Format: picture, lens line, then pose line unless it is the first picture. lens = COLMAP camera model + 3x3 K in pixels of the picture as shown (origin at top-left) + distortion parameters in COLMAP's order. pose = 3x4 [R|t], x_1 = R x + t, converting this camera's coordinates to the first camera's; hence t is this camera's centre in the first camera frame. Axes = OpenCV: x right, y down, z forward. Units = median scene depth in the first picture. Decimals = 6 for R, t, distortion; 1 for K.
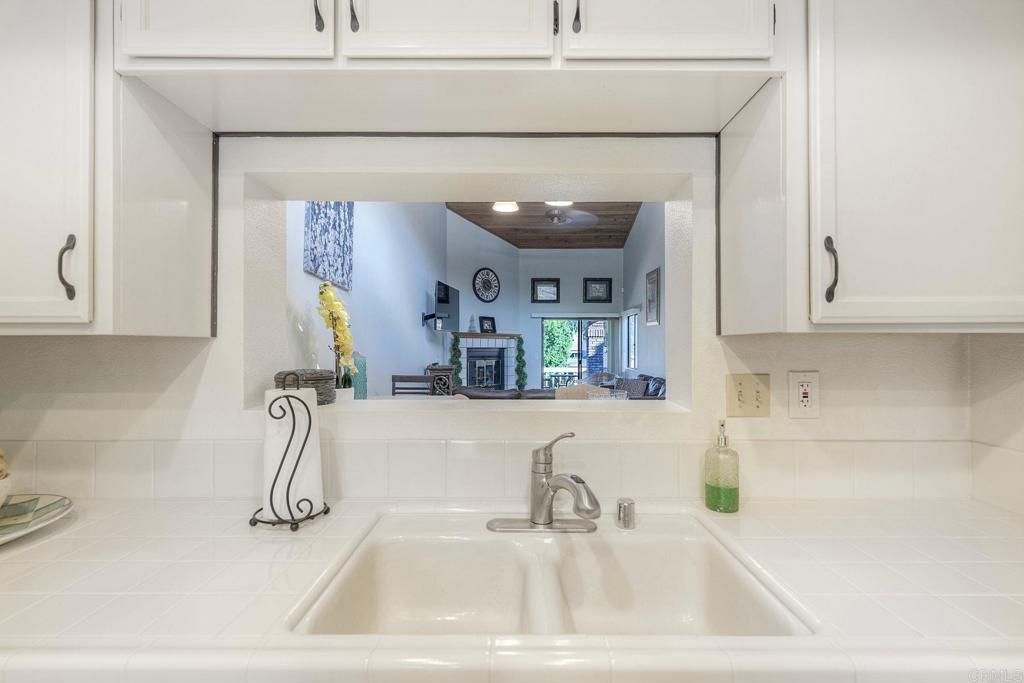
lens RADIAL K [[453.1, 0, 510.7], [0, 453.1, 342.9], [0, 0, 1]] dist [0.000869, 0.000430]
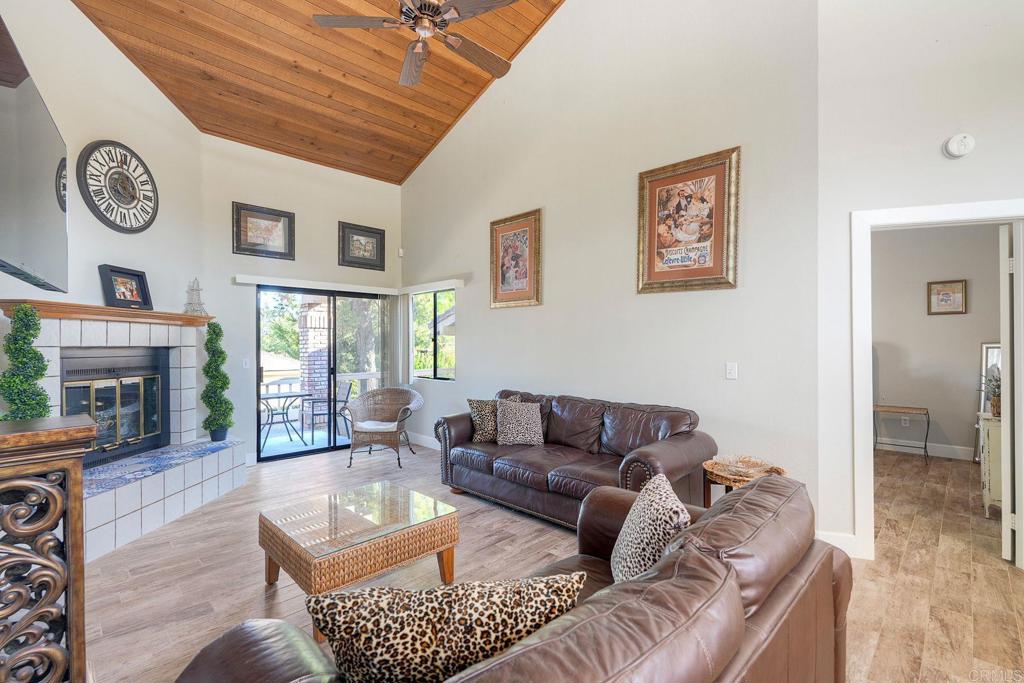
lens RADIAL K [[460.3, 0, 512.0], [0, 460.3, 341.5], [0, 0, 1]] dist [-0.000336, -0.000006]
pose [[0.709609, 0.002073, 0.704592, -0.103372], [-0.003771, 0.999993, 0.000855, 0.005163], [-0.704585, -0.003264, 0.709612, 0.524314]]
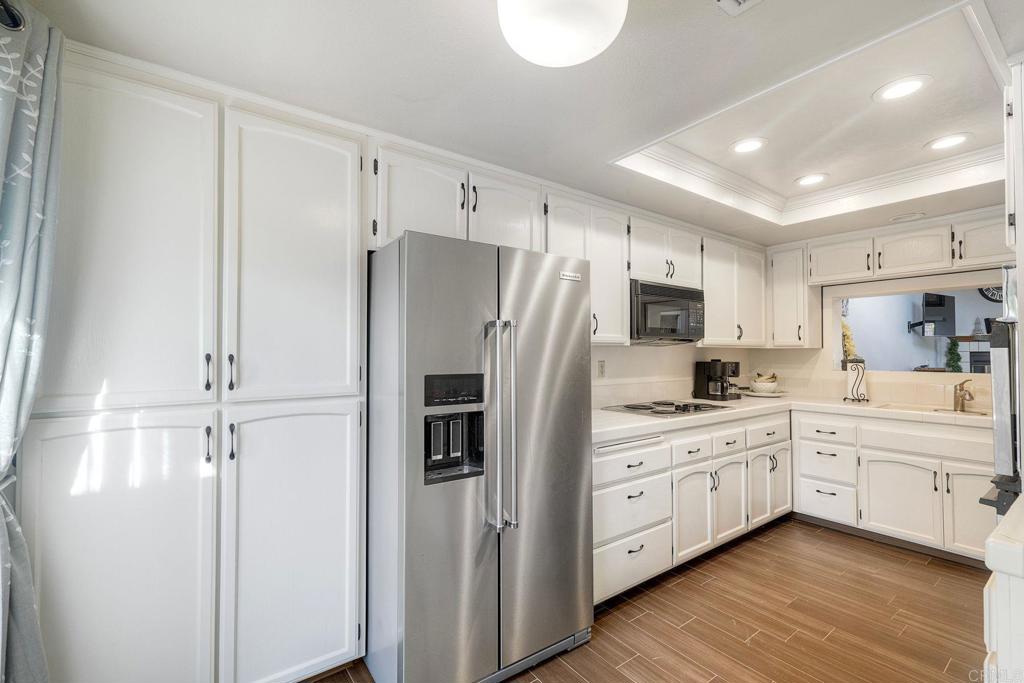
lens RADIAL K [[453.1, 0, 510.7], [0, 453.1, 342.9], [0, 0, 1]] dist [0.000869, 0.000430]
pose [[0.608444, -0.018768, -0.793375, 0.076682], [0.010144, 0.999823, -0.015872, -0.002728], [0.793532, 0.001609, 0.608526, -0.370505]]
